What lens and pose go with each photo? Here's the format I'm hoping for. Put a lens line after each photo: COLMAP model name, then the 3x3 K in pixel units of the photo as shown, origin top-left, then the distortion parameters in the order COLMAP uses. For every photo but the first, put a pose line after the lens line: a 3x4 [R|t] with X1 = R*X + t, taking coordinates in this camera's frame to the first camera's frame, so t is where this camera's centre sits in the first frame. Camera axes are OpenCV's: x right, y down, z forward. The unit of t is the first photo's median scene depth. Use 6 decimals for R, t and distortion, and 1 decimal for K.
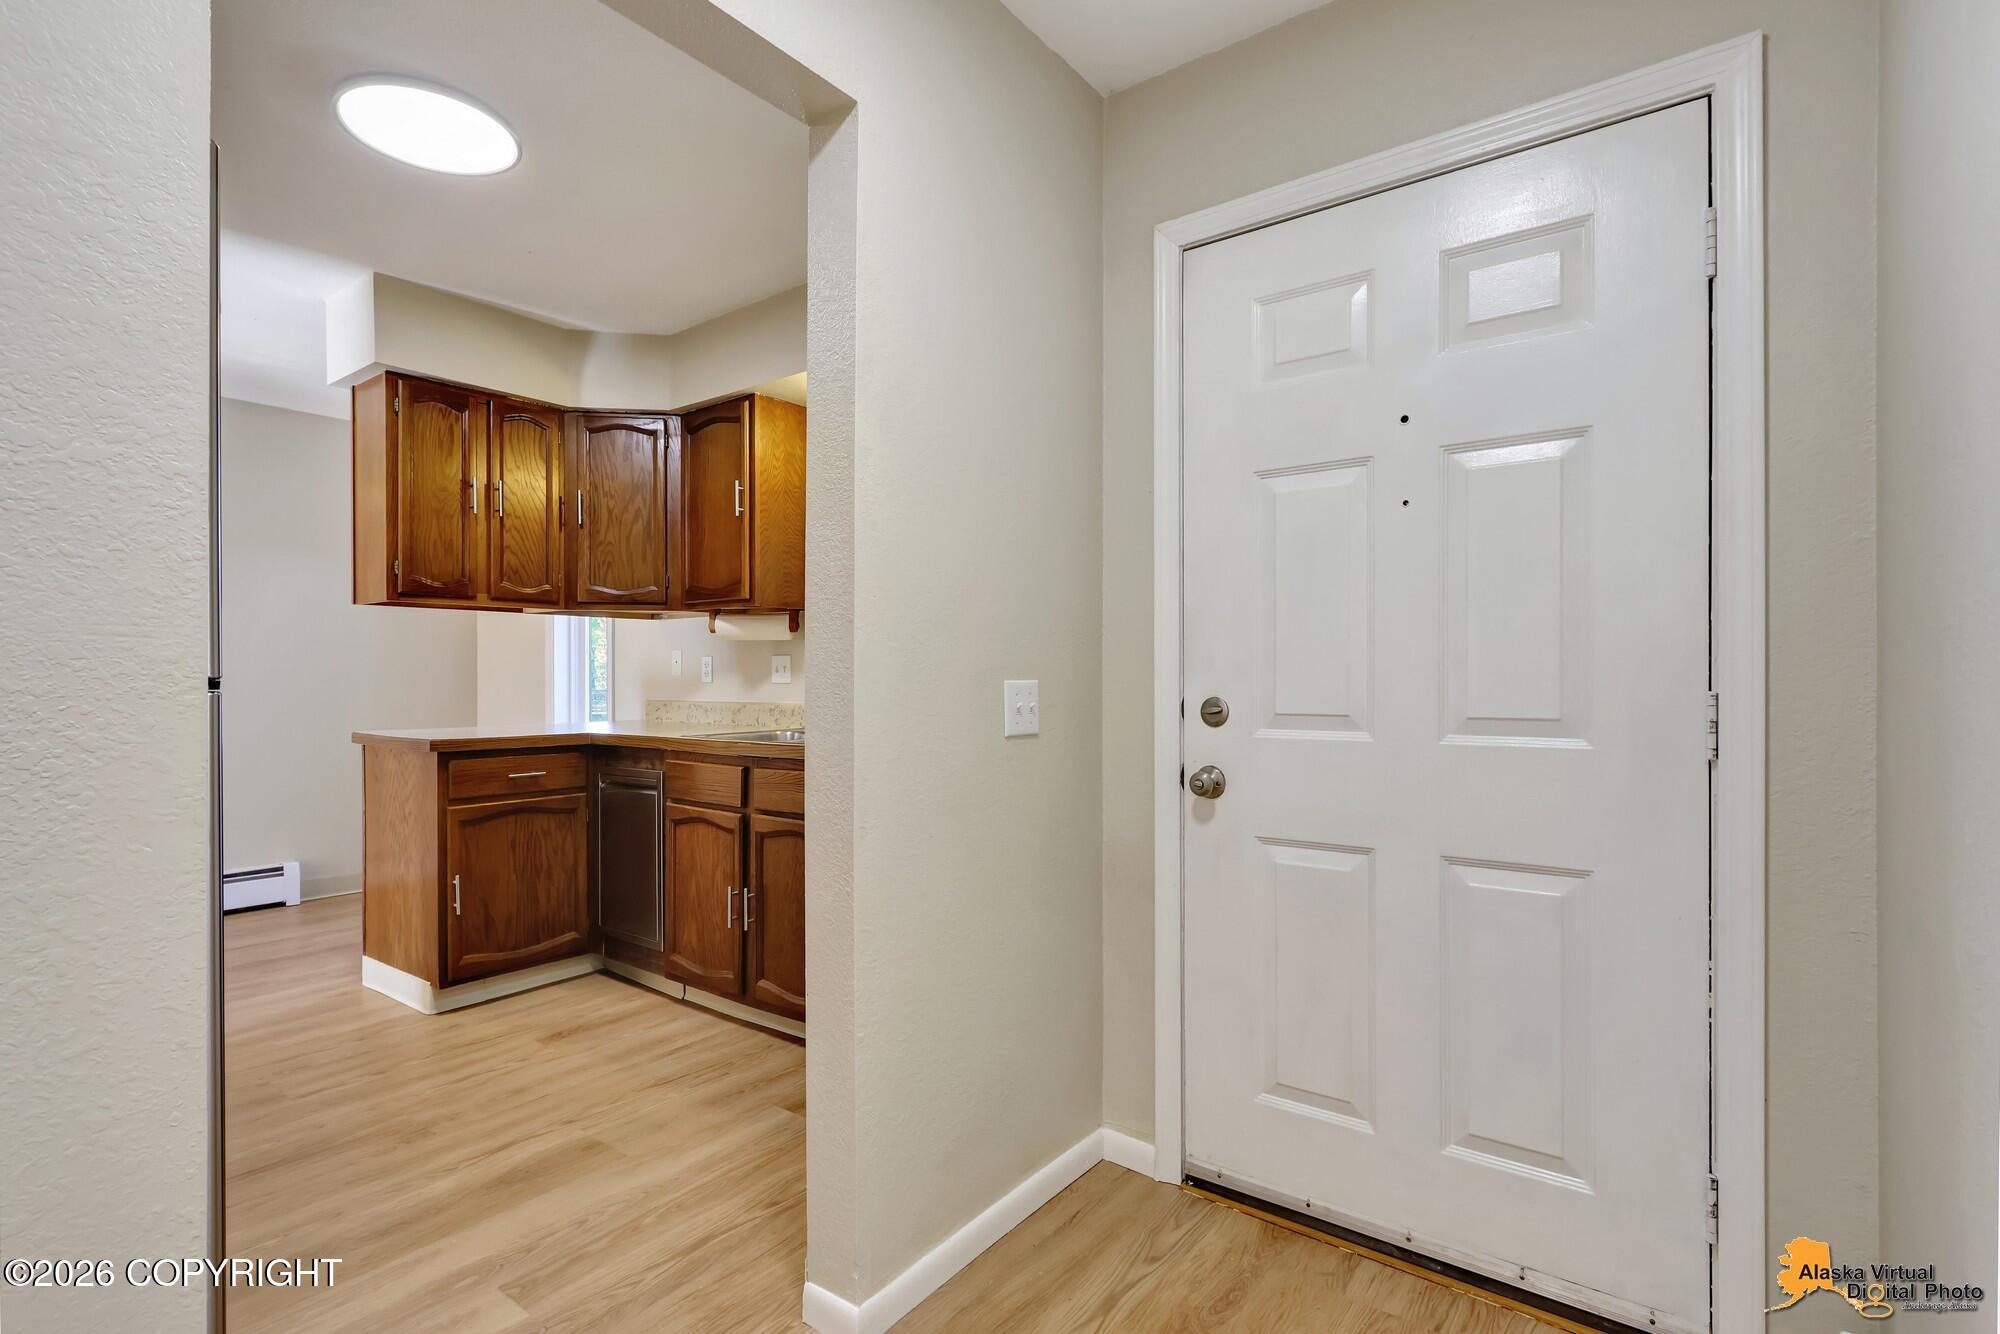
lens RADIAL K [[950.5, 0, 995.2], [0, 950.5, 680.7], [0, 0, 1]] dist [0.002741, 0.000224]
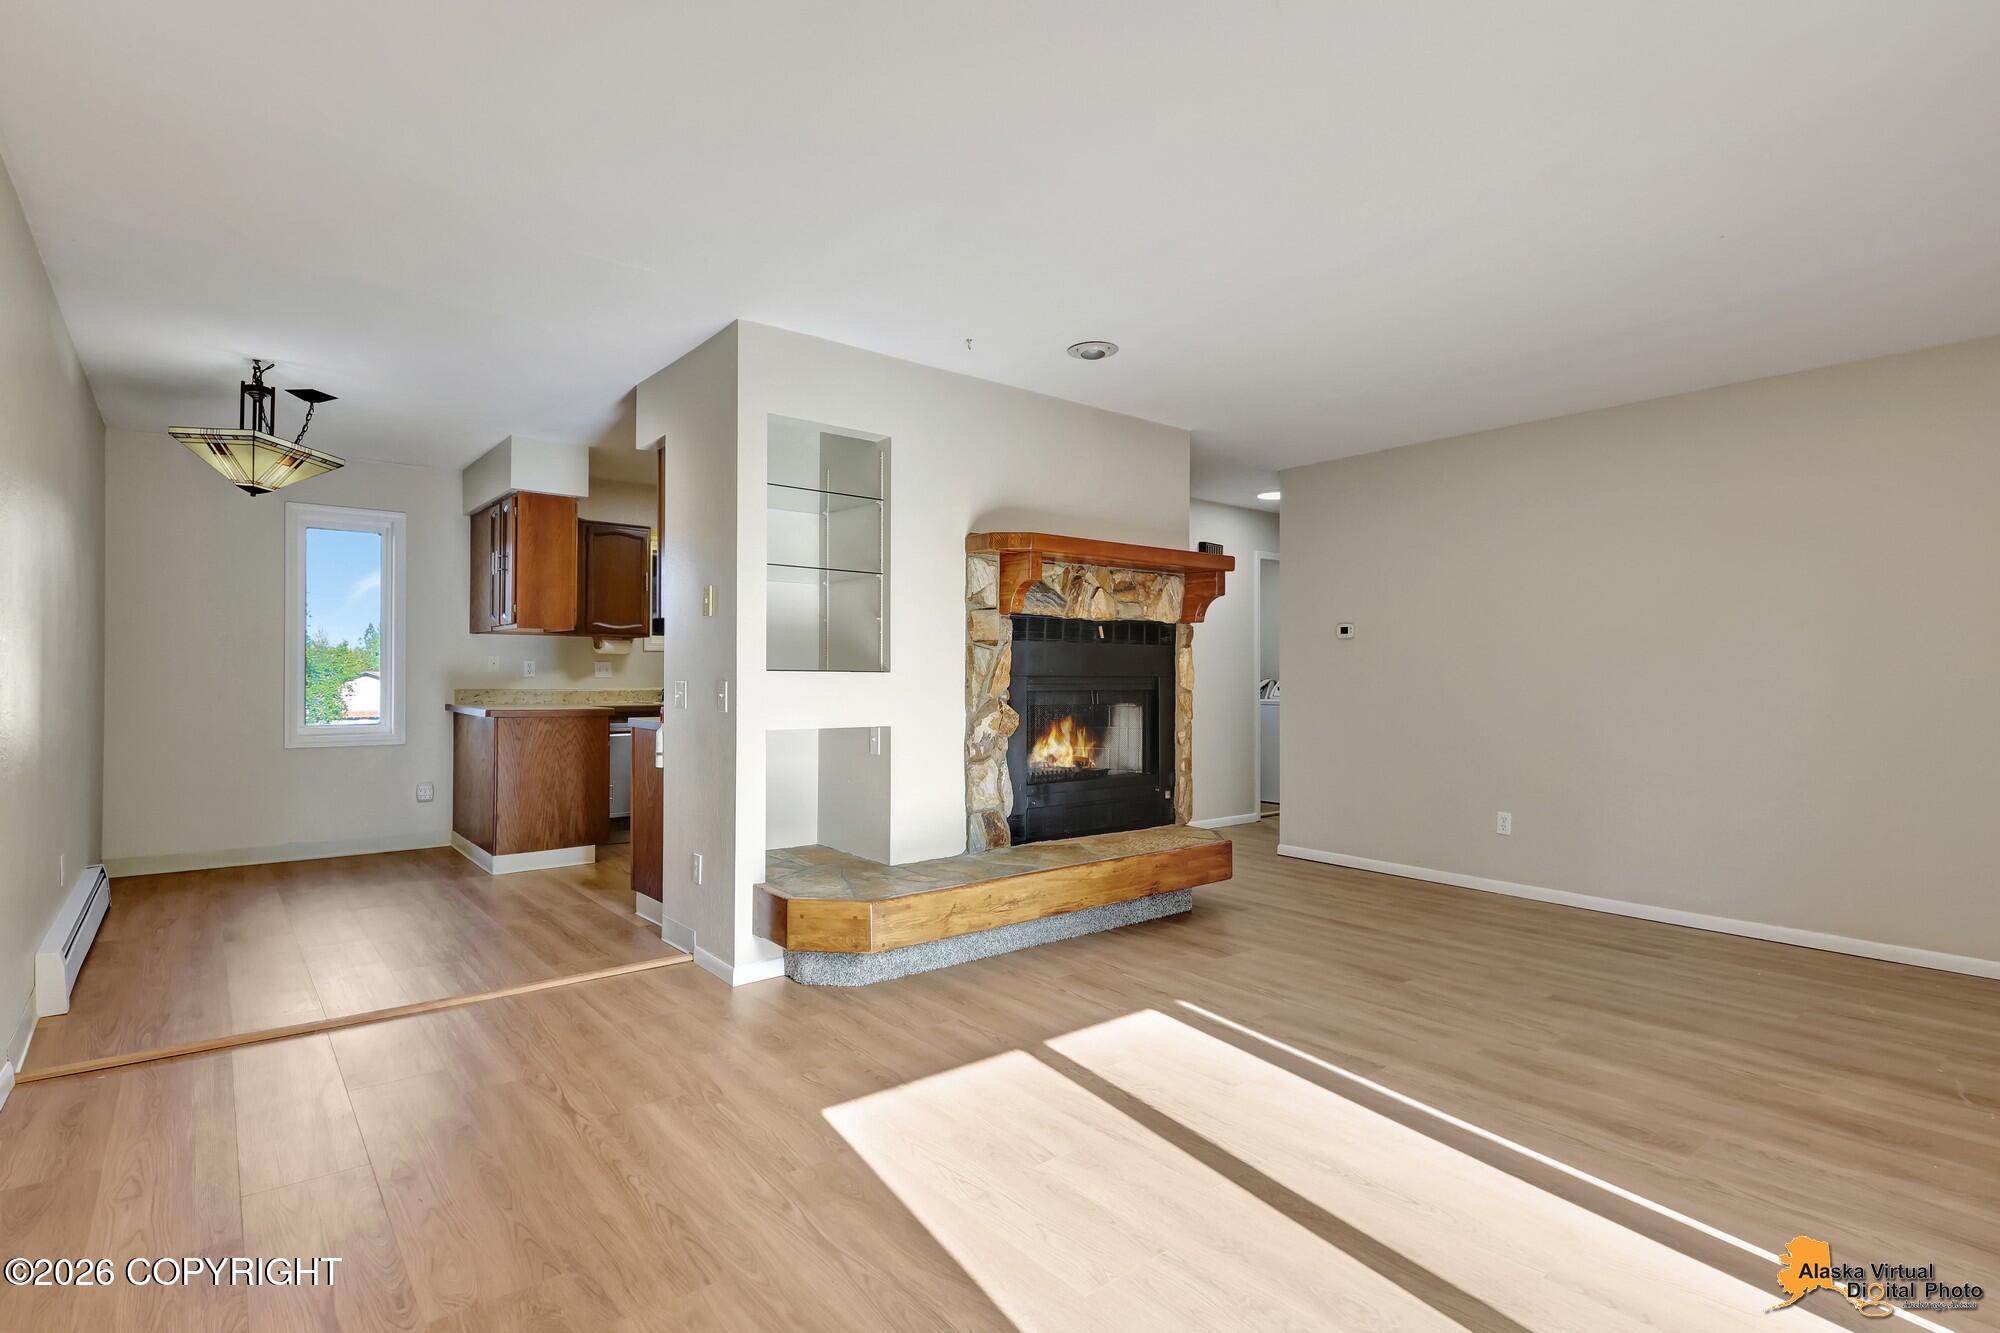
lens RADIAL K [[952.9, 0, 987.5], [0, 952.9, 668.3], [0, 0, 1]] dist [0.001434, 0.000375]
pose [[0.240963, 0.006602, 0.970512, -1.987716], [0.000157, 0.999977, -0.006841, -0.002231], [-0.970534, 0.001801, 0.240956, -0.138769]]
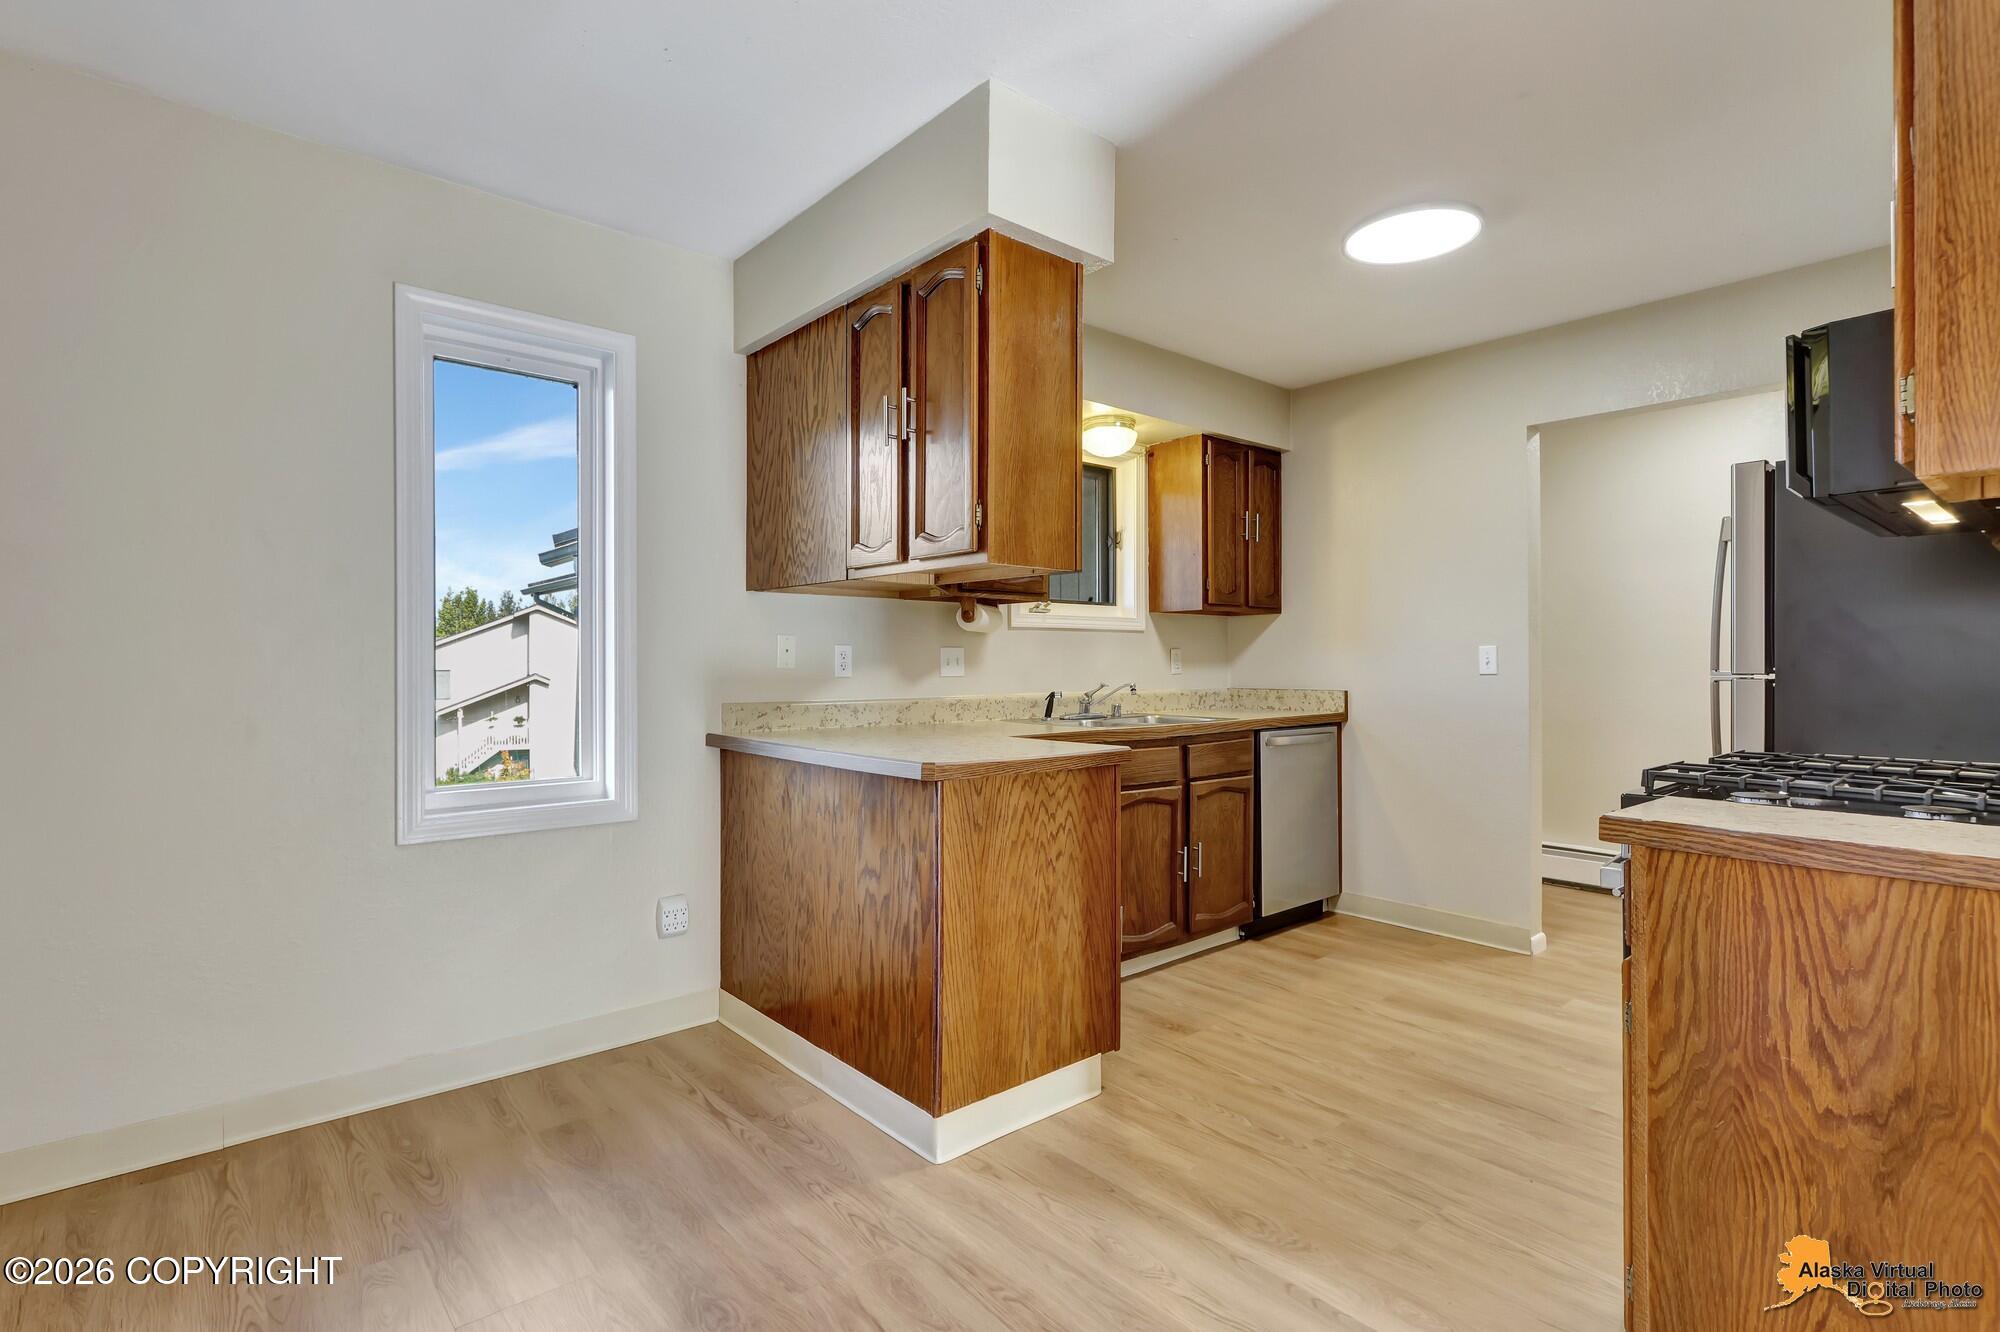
lens RADIAL K [[952.9, 0, 987.5], [0, 952.9, 667.8], [0, 0, 1]] dist [0.001434, 0.000375]
pose [[0.222415, -0.002172, 0.974950, -1.288326], [0.003064, 0.999994, 0.001529, -0.008445], [-0.974947, 0.002647, 0.222420, 0.840604]]
